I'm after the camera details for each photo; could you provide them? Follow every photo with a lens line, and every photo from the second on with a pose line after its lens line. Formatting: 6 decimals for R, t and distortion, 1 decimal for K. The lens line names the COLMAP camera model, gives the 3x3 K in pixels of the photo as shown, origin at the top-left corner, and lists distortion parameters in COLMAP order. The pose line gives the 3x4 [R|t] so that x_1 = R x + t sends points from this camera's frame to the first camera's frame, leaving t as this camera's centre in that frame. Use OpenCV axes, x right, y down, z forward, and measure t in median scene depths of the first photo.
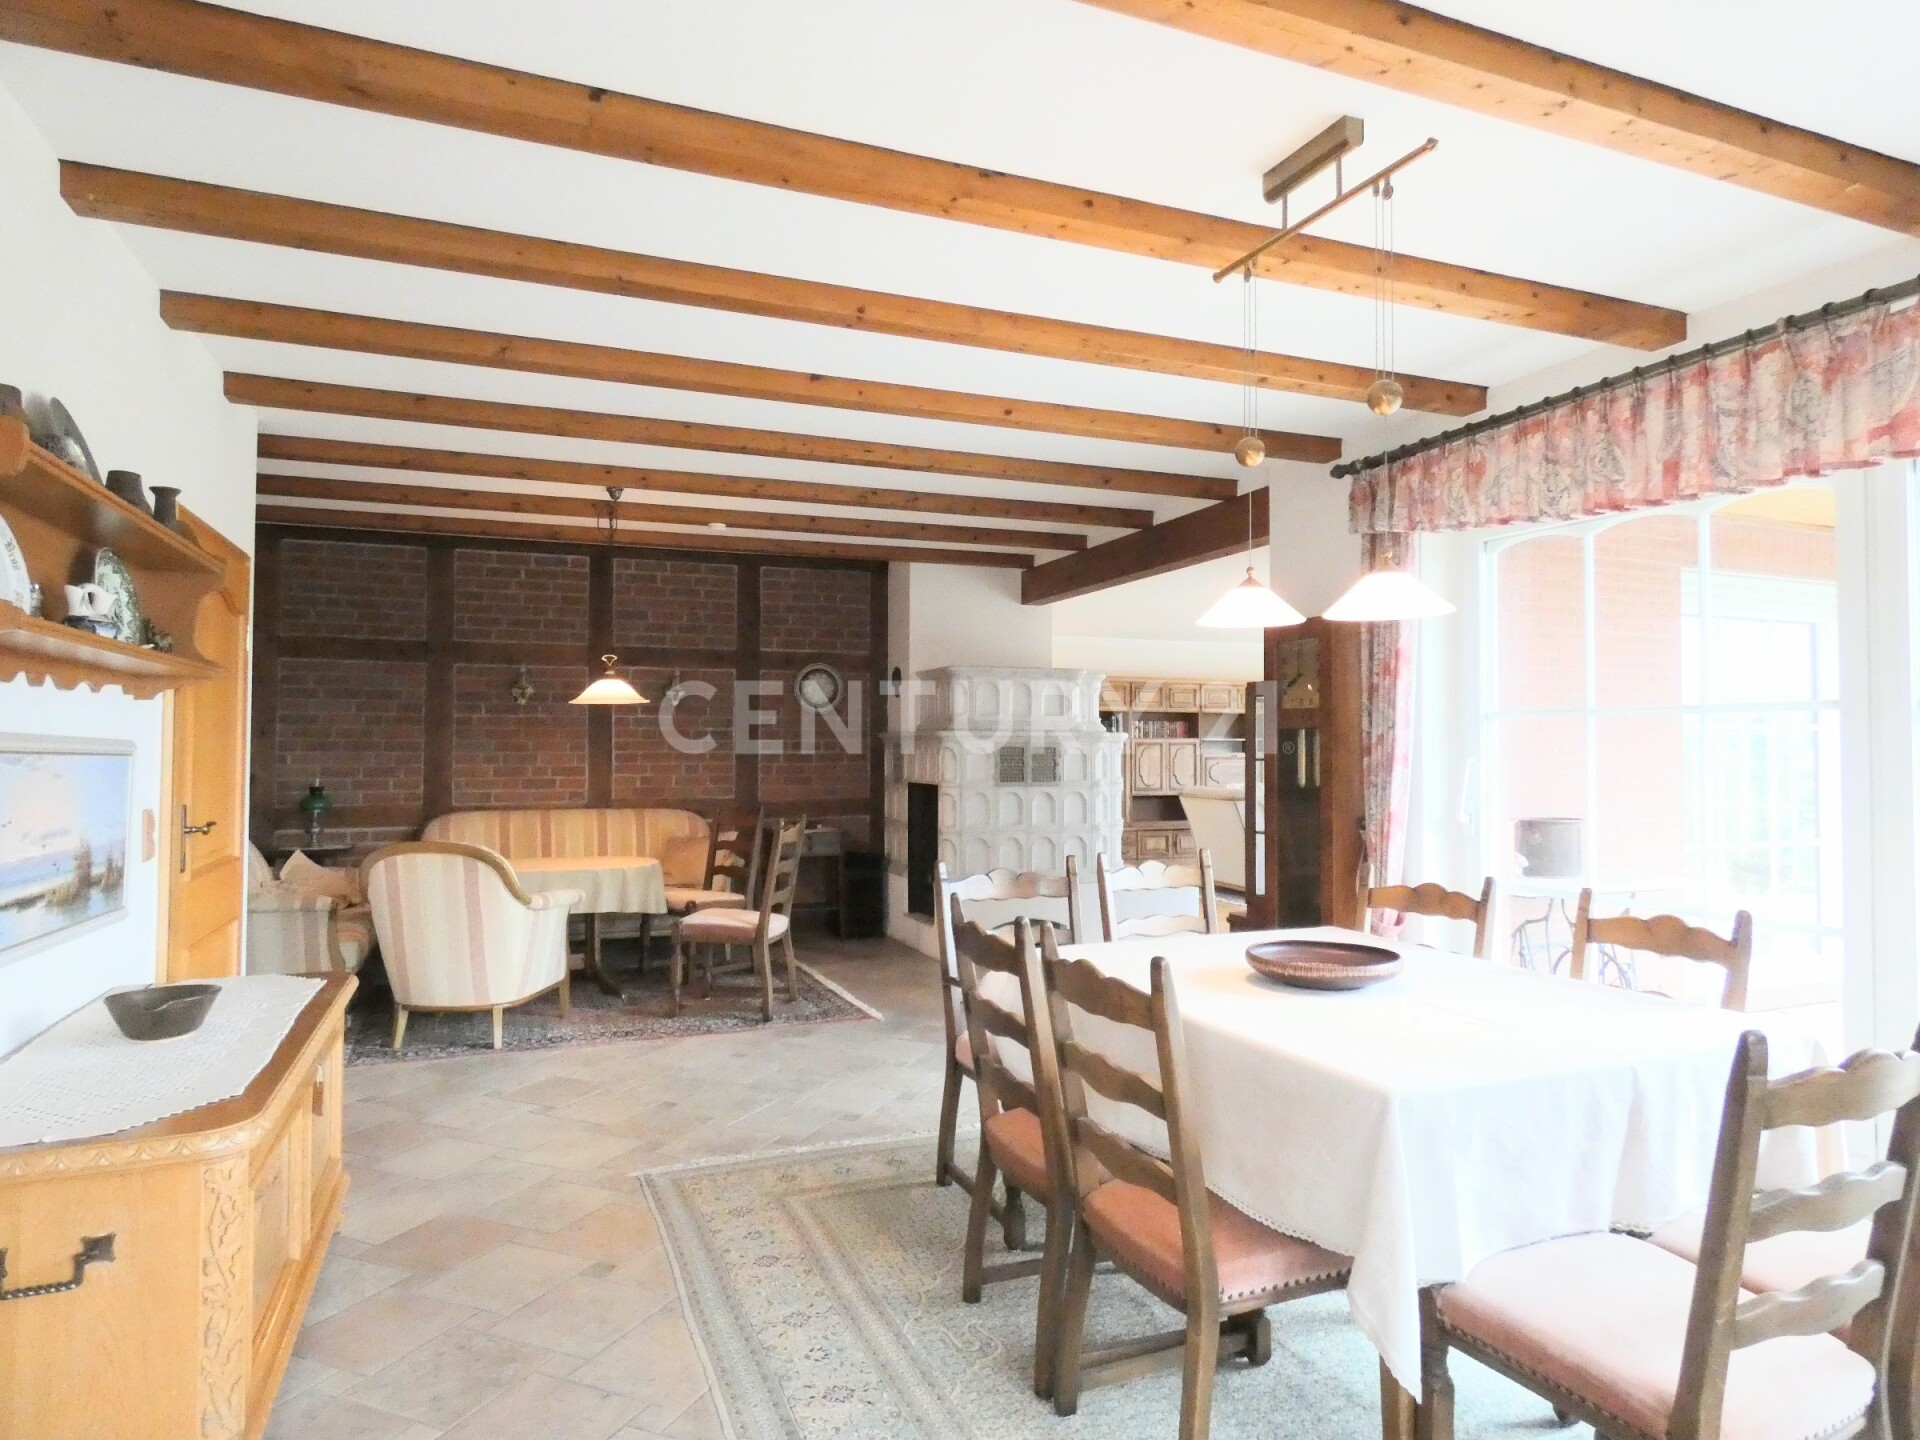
lens RADIAL K [[1147.1, 0, 954.6], [0, 1147.1, 721.6], [0, 0, 1]] dist [0.006074, -0.004863]
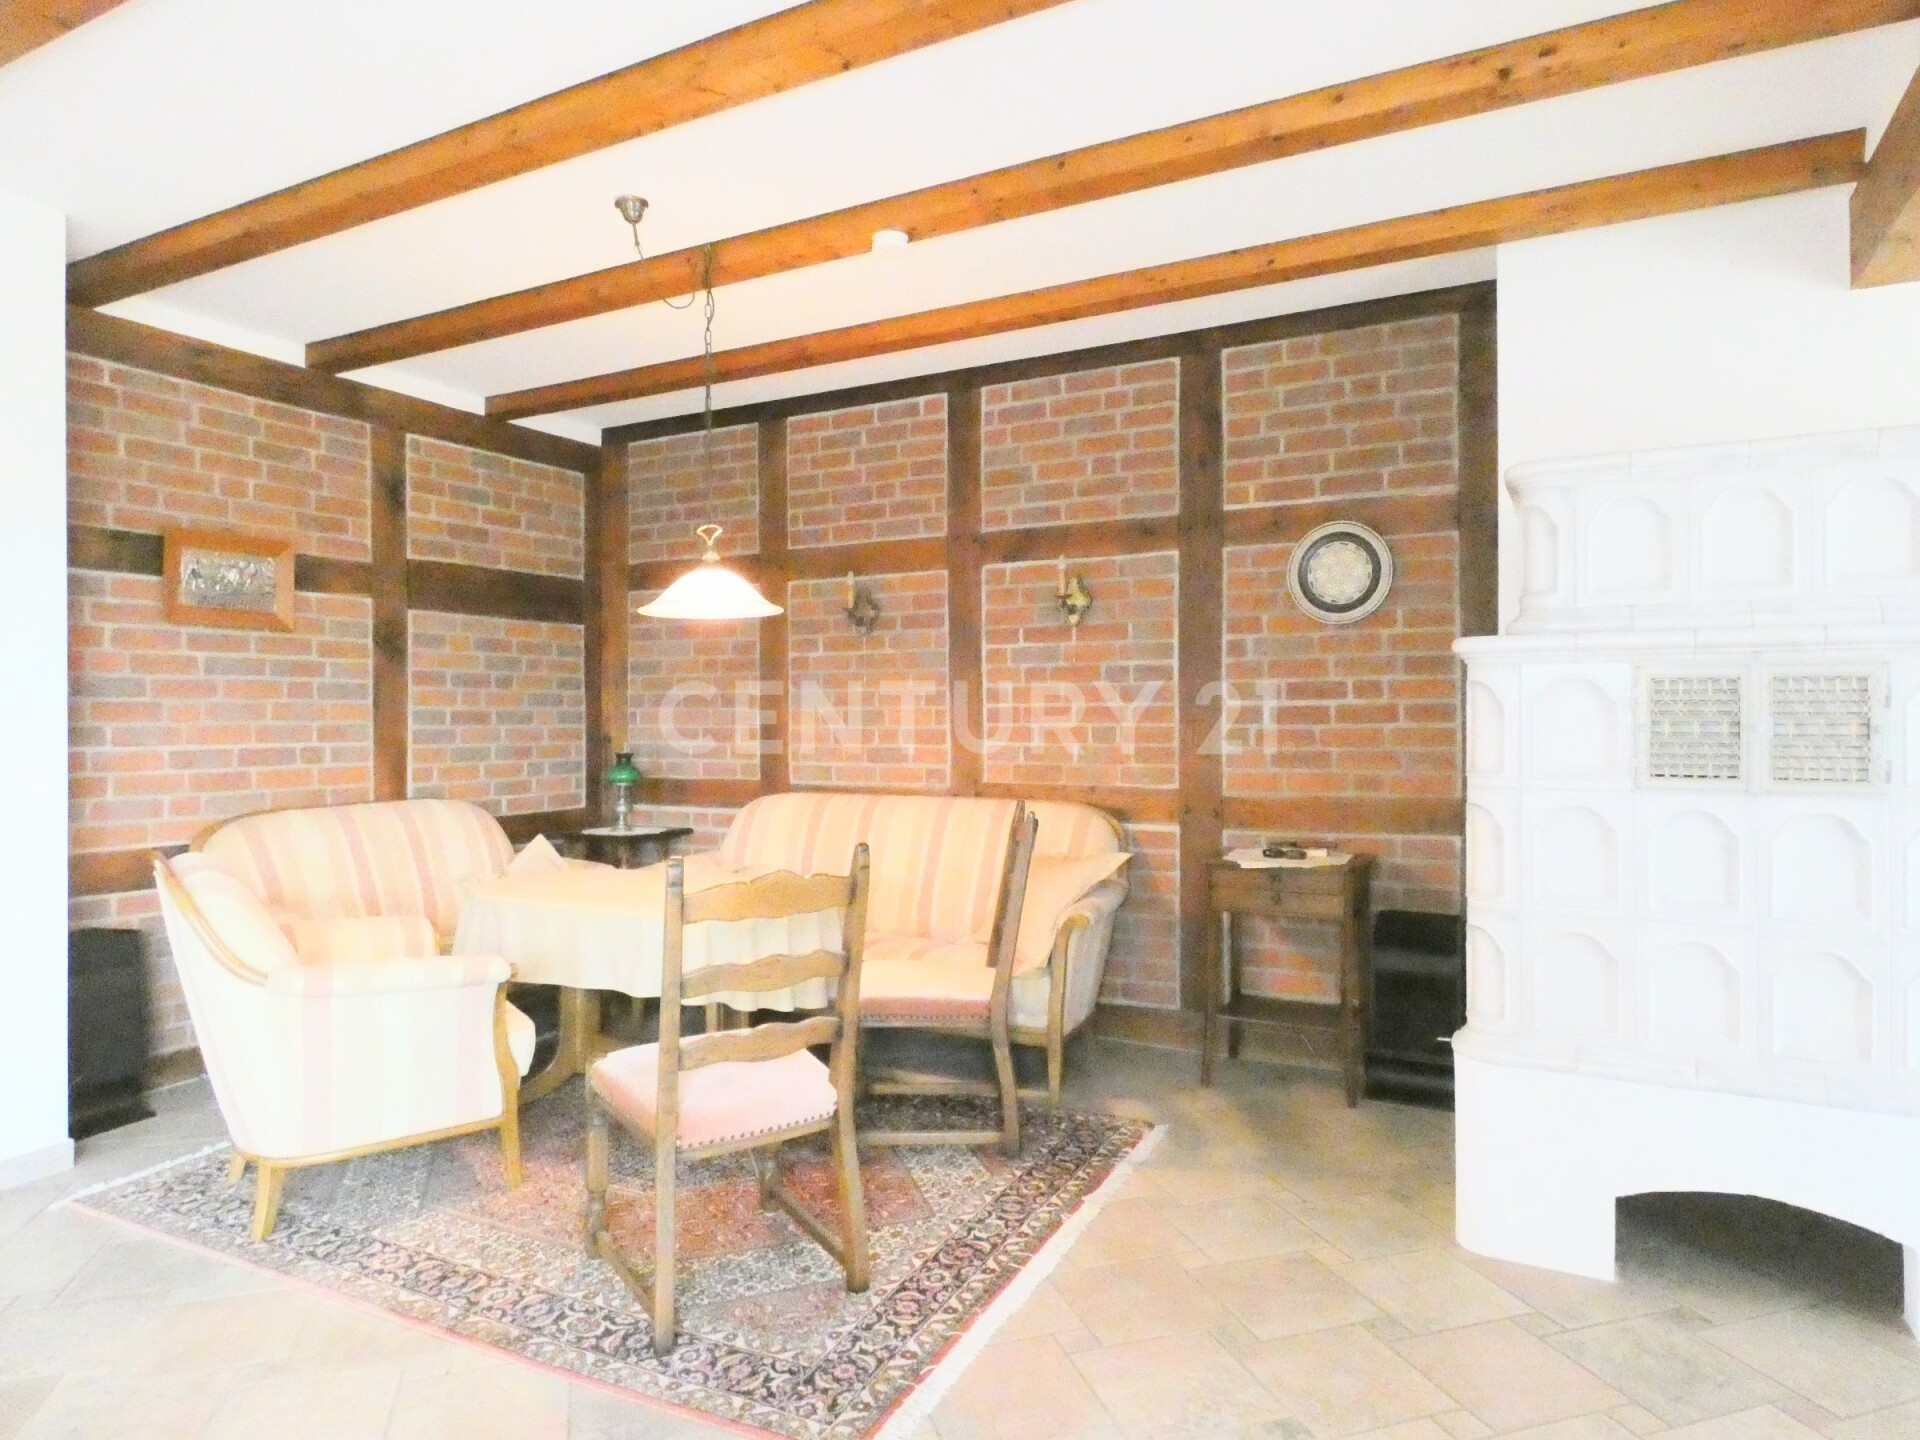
lens RADIAL K [[1147.1, 0, 961.2], [0, 1147.1, 720.6], [0, 0, 1]] dist [0.006074, -0.004863]
pose [[0.649738, -0.000825, -0.760158, 0.158320], [0.022004, 0.999601, 0.017723, 0.023213], [0.759840, -0.028242, 0.649497, 0.585921]]
